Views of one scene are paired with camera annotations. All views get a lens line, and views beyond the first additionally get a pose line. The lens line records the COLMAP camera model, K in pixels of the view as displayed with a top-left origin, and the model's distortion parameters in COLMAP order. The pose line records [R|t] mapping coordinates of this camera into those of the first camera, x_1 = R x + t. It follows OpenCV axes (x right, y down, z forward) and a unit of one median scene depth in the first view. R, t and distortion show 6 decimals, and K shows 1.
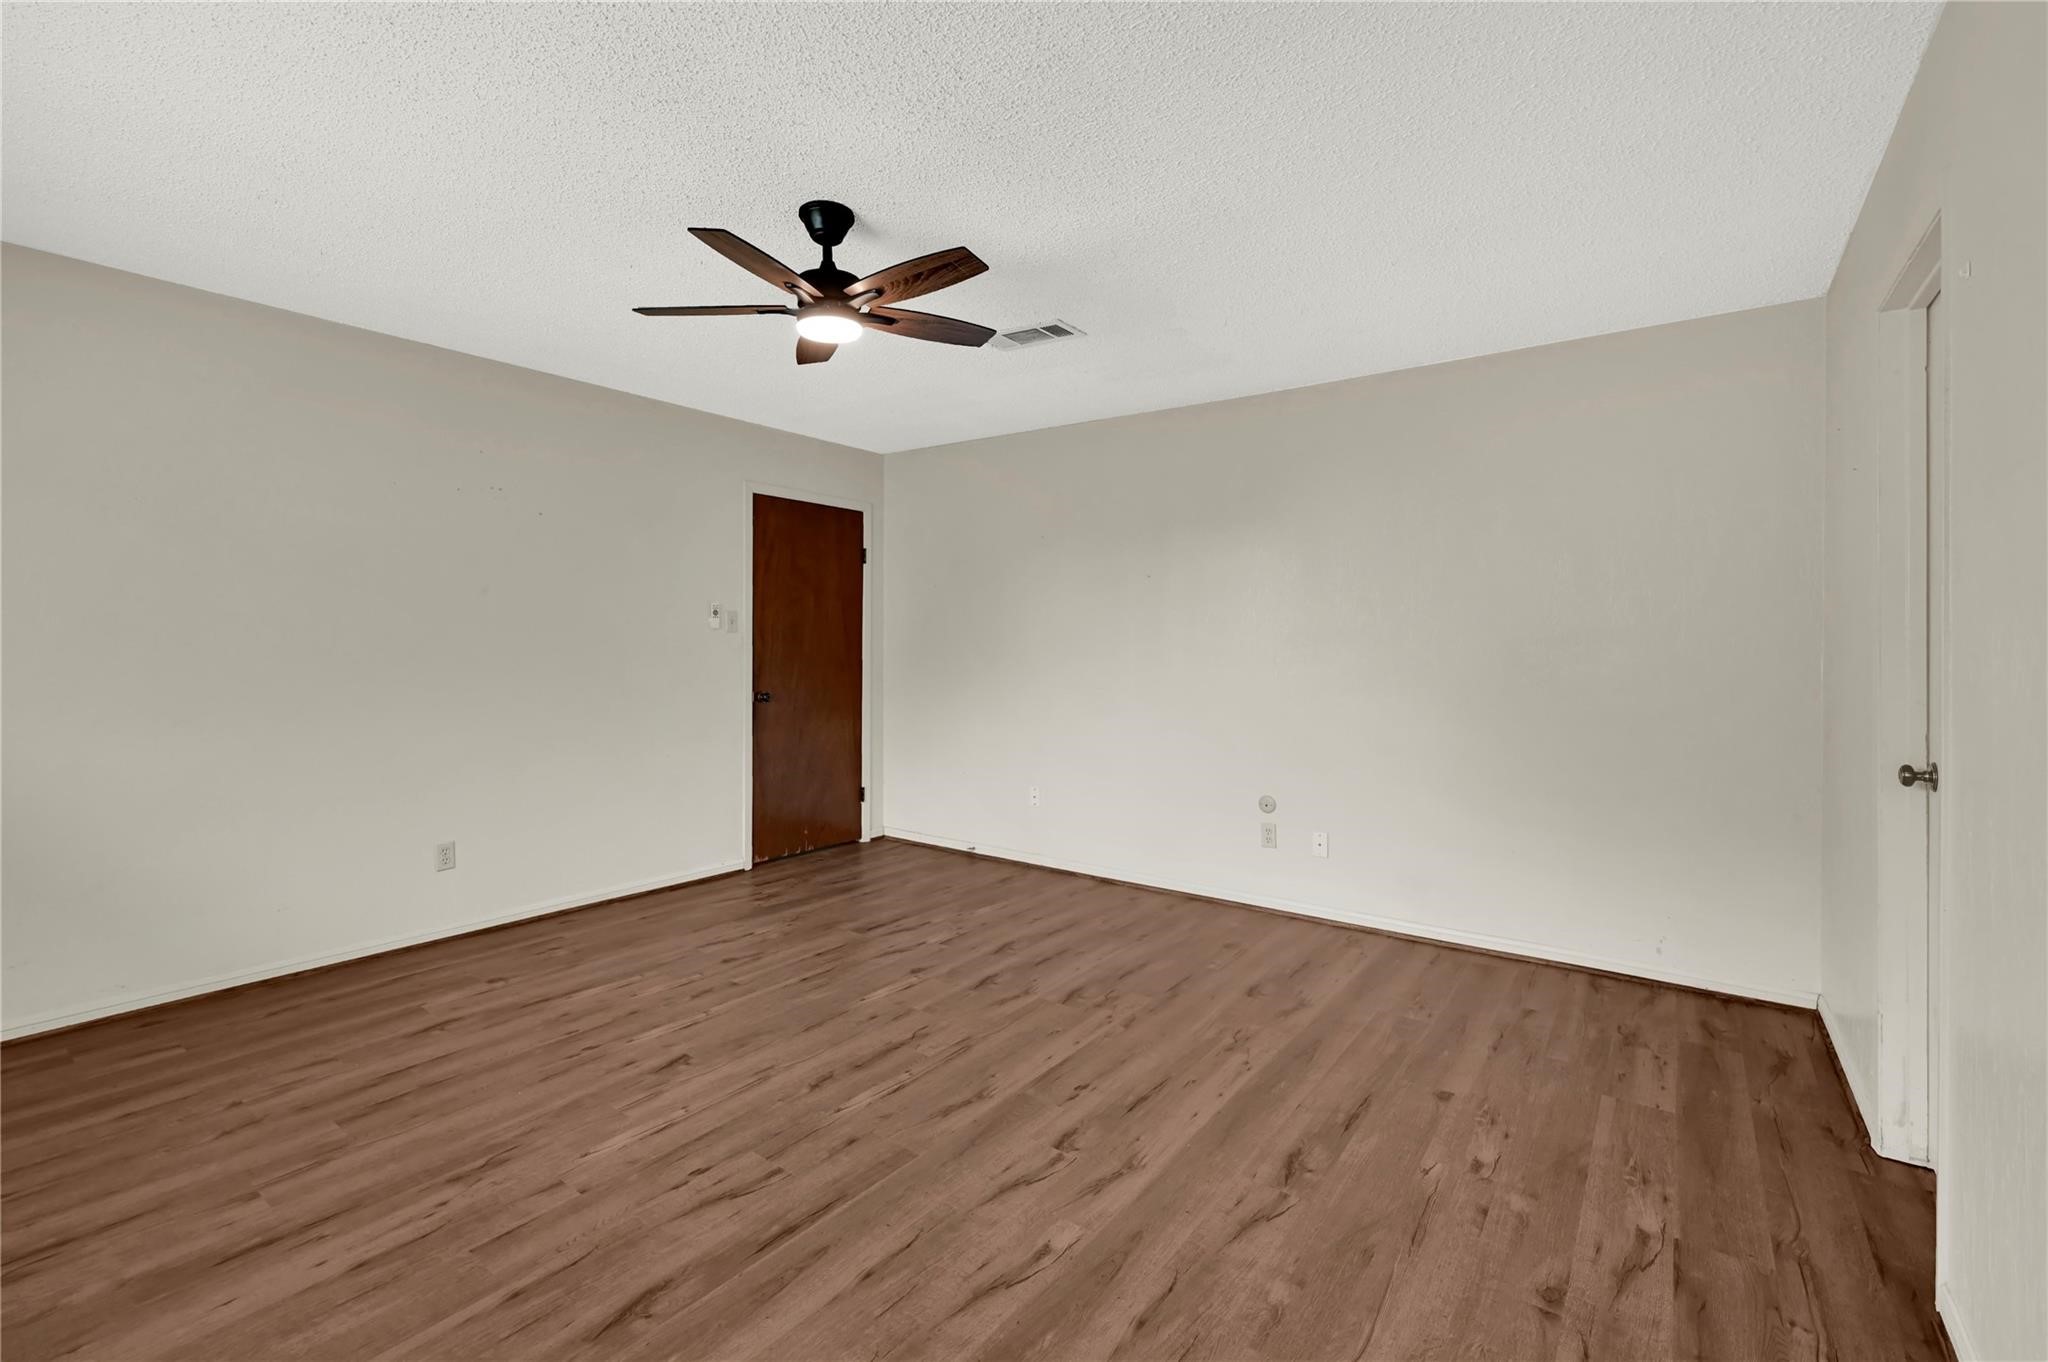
lens RADIAL K [[880.6, 0, 1022.6], [0, 880.6, 673.0], [0, 0, 1]] dist [-0.003887, -0.000320]
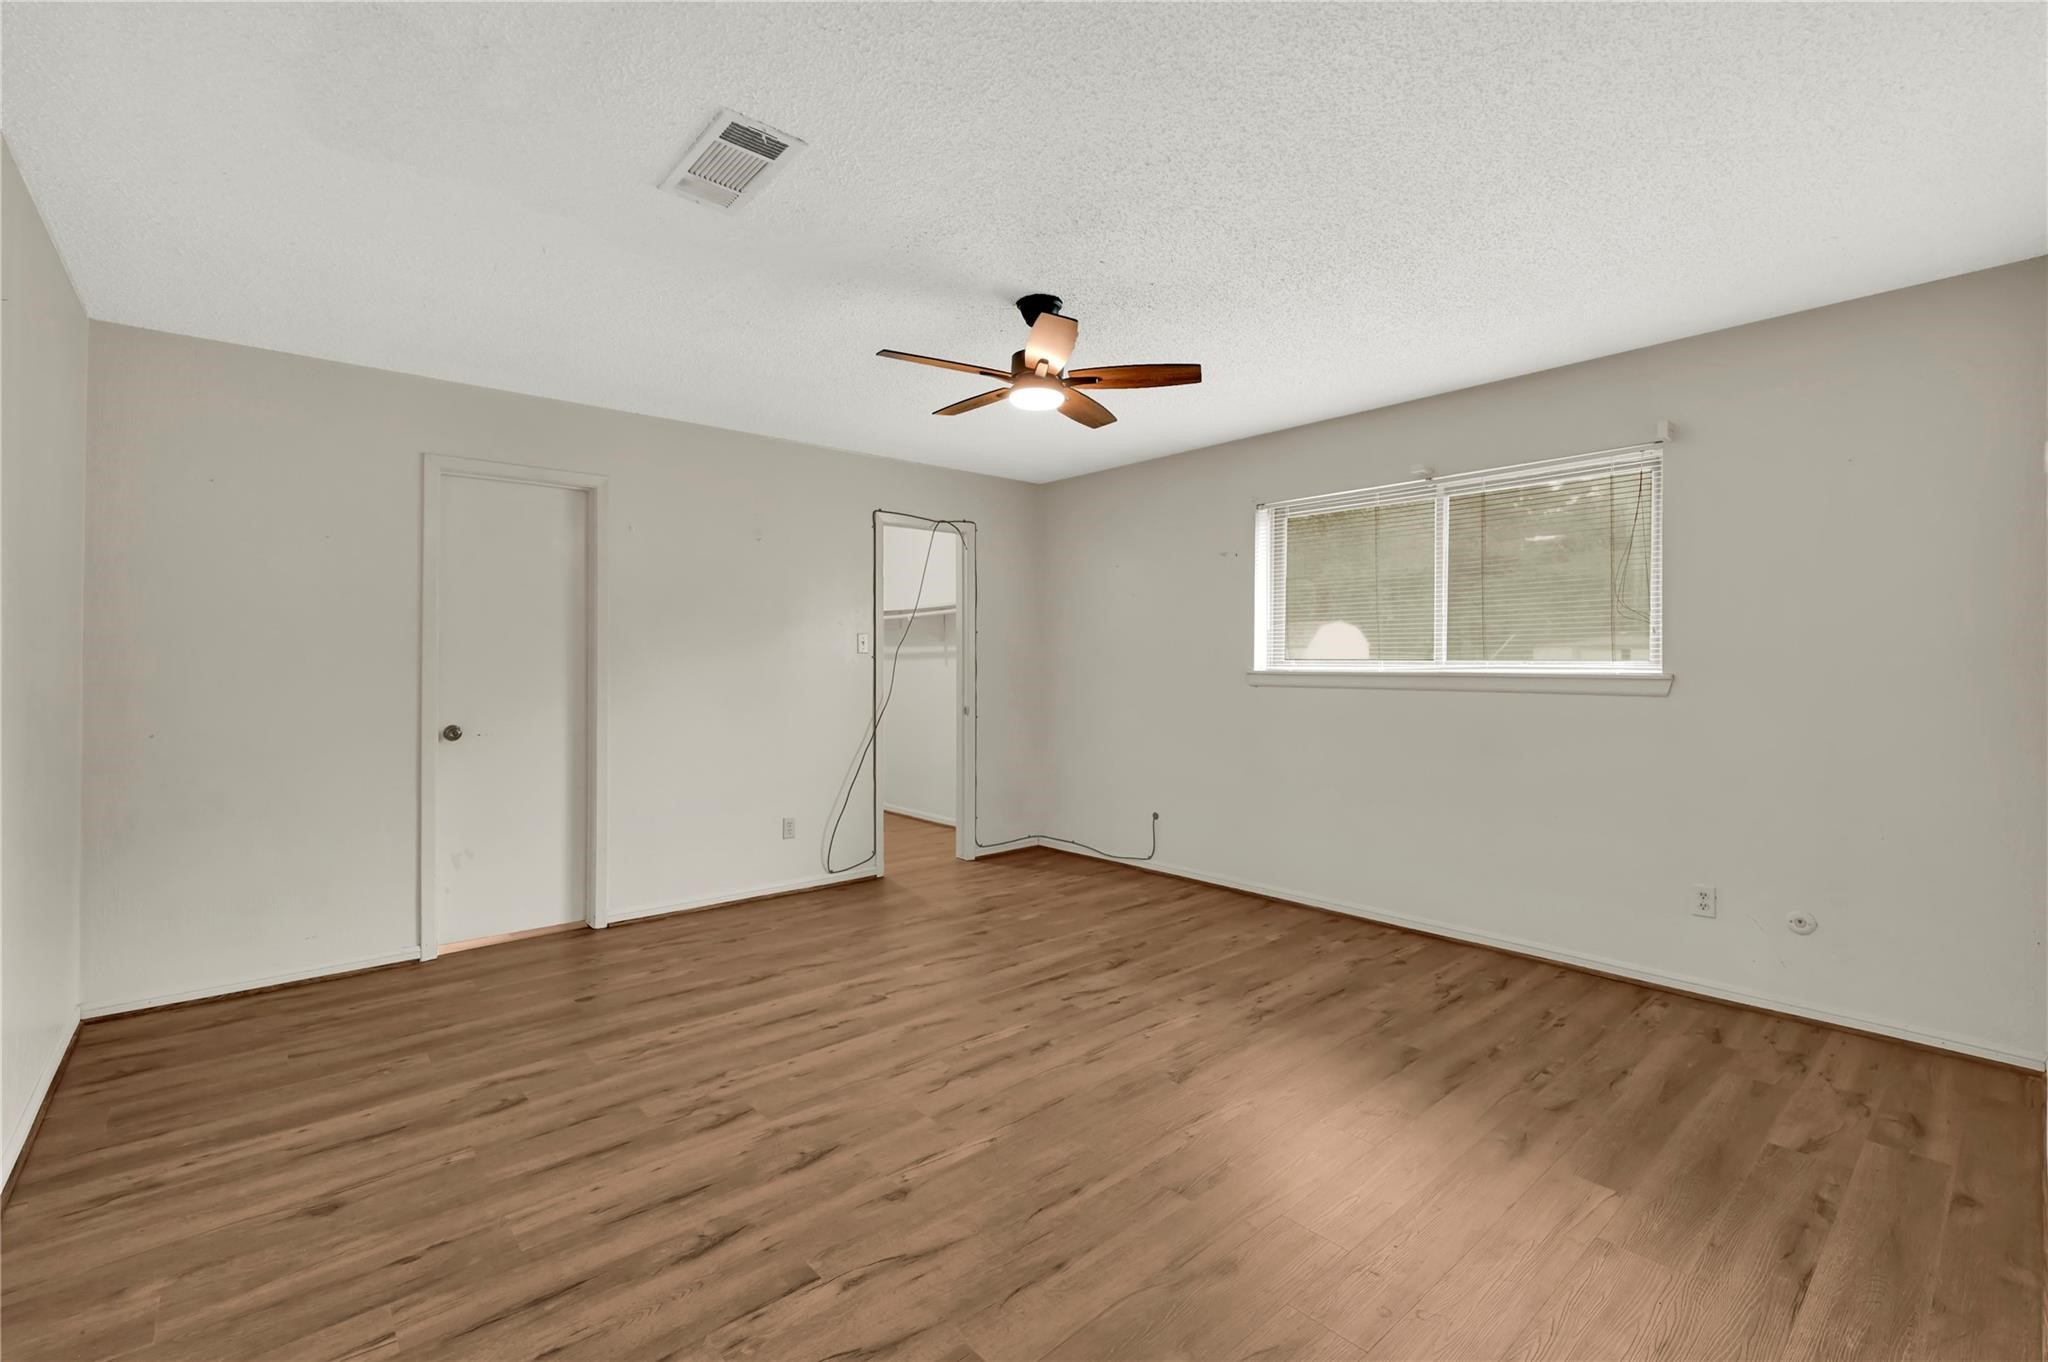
lens RADIAL K [[880.6, 0, 1017.9], [0, 880.6, 668.6], [0, 0, 1]] dist [-0.003887, -0.000320]
pose [[-0.975064, -0.006404, 0.221833, -0.445818], [0.001291, 0.999403, 0.034528, -0.065557], [-0.221922, 0.033954, -0.974473, 2.082631]]
